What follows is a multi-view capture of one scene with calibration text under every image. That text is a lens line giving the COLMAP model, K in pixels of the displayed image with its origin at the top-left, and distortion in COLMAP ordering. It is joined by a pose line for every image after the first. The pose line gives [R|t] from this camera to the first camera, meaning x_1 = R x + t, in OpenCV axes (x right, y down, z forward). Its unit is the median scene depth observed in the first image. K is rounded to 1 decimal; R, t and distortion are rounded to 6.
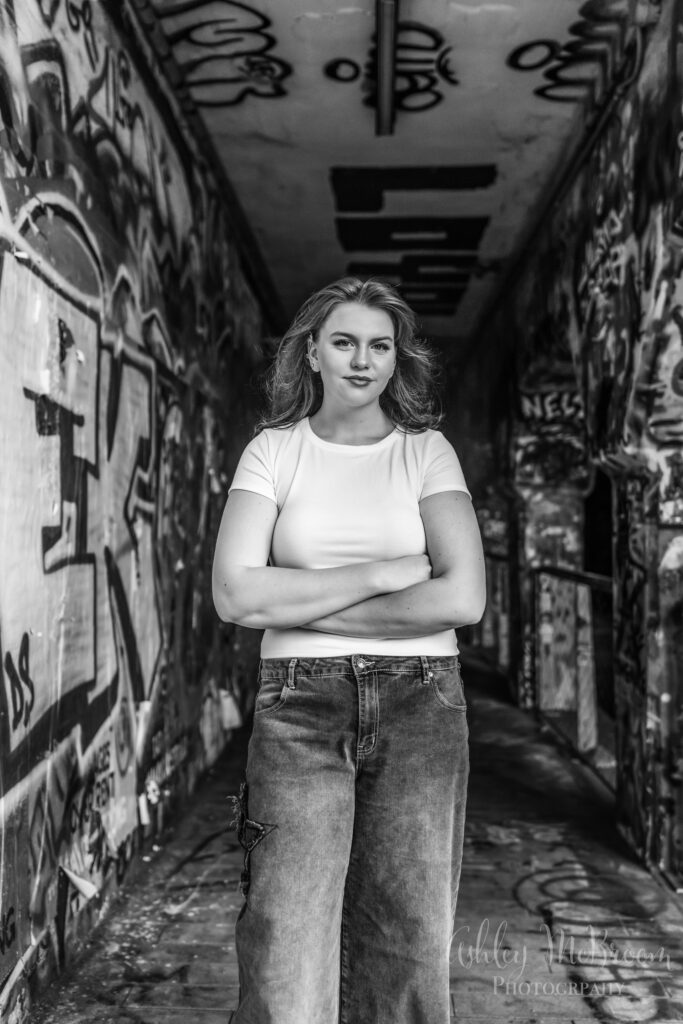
lens RADIAL K [[918.2, 0, 341.5], [0, 918.2, 512.0], [0, 0, 1]] dist [0.000686, -0.011073]
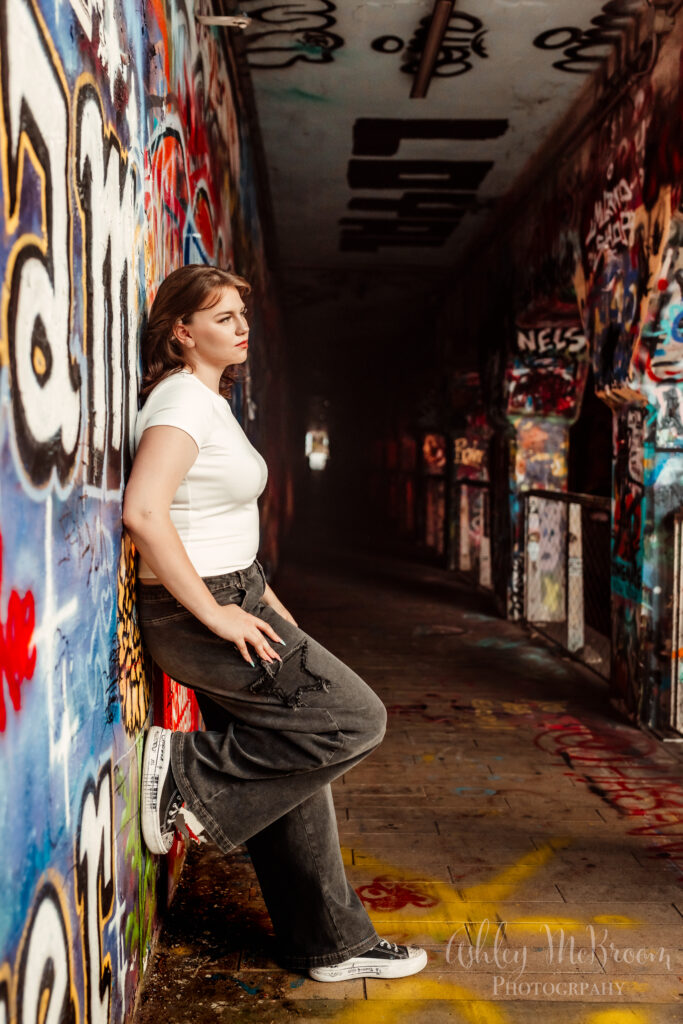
lens RADIAL K [[956.8, 0, 341.5], [0, 956.8, 512.0], [0, 0, 1]] dist [-0.002660, -0.008457]
pose [[0.998767, 0.001362, 0.049619, -0.117977], [-0.005060, 0.997209, 0.074482, 0.005057], [-0.049379, -0.074642, 0.995987, -0.218113]]
